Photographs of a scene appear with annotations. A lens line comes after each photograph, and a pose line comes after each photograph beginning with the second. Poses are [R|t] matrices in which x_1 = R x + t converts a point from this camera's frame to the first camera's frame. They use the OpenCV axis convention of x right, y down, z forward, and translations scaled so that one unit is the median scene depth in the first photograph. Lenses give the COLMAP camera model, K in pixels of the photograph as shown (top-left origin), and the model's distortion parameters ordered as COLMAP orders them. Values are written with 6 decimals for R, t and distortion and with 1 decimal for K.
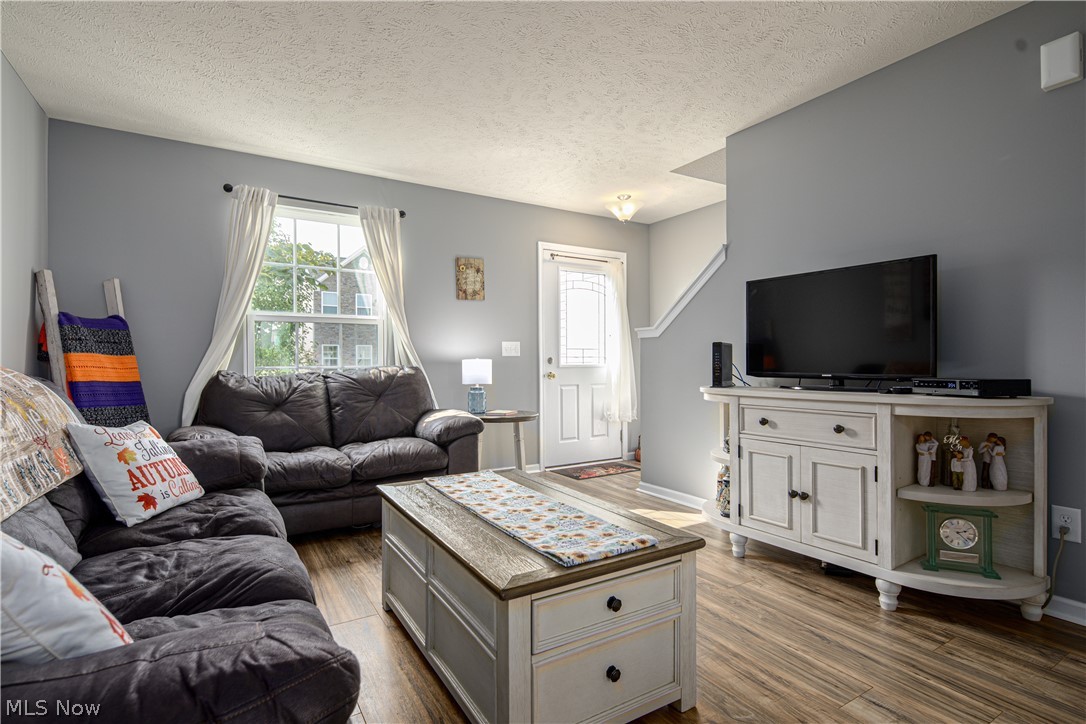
lens RADIAL K [[529.9, 0, 546.8], [0, 529.9, 364.4], [0, 0, 1]] dist [0.006627, -0.006030]
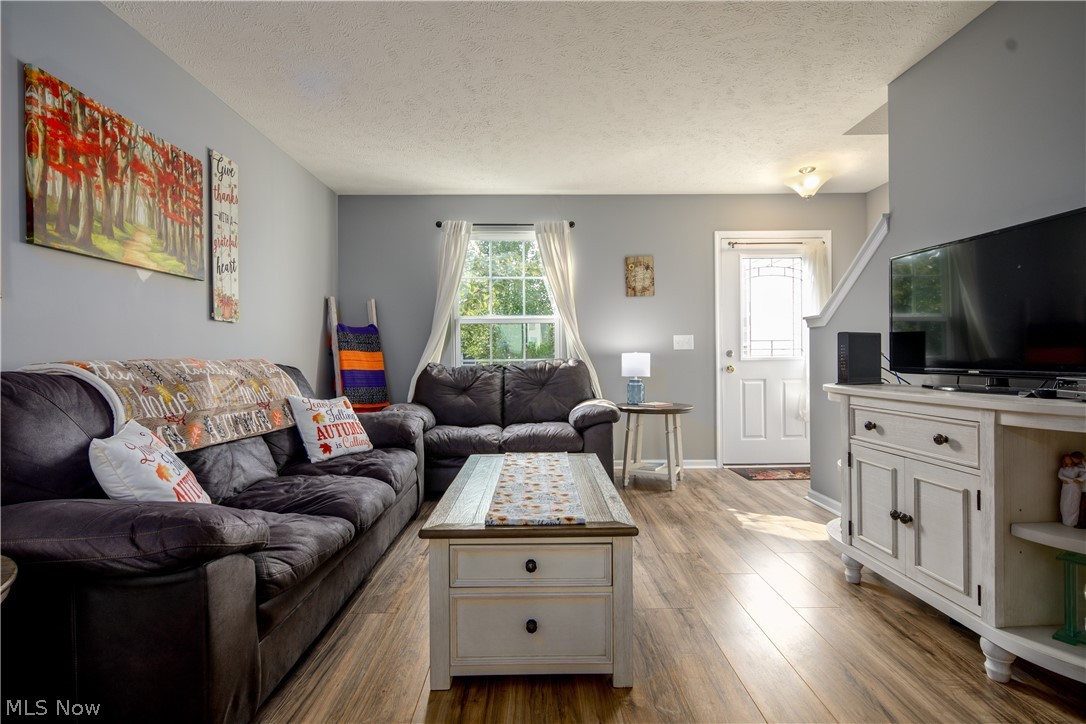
lens RADIAL K [[529.9, 0, 548.6], [0, 529.9, 357.6], [0, 0, 1]] dist [0.006627, -0.006030]
pose [[0.856945, -0.001618, -0.515405, 0.380115], [0.002424, 0.999997, 0.000892, -0.002304], [0.515402, -0.002013, 0.856946, 0.013459]]
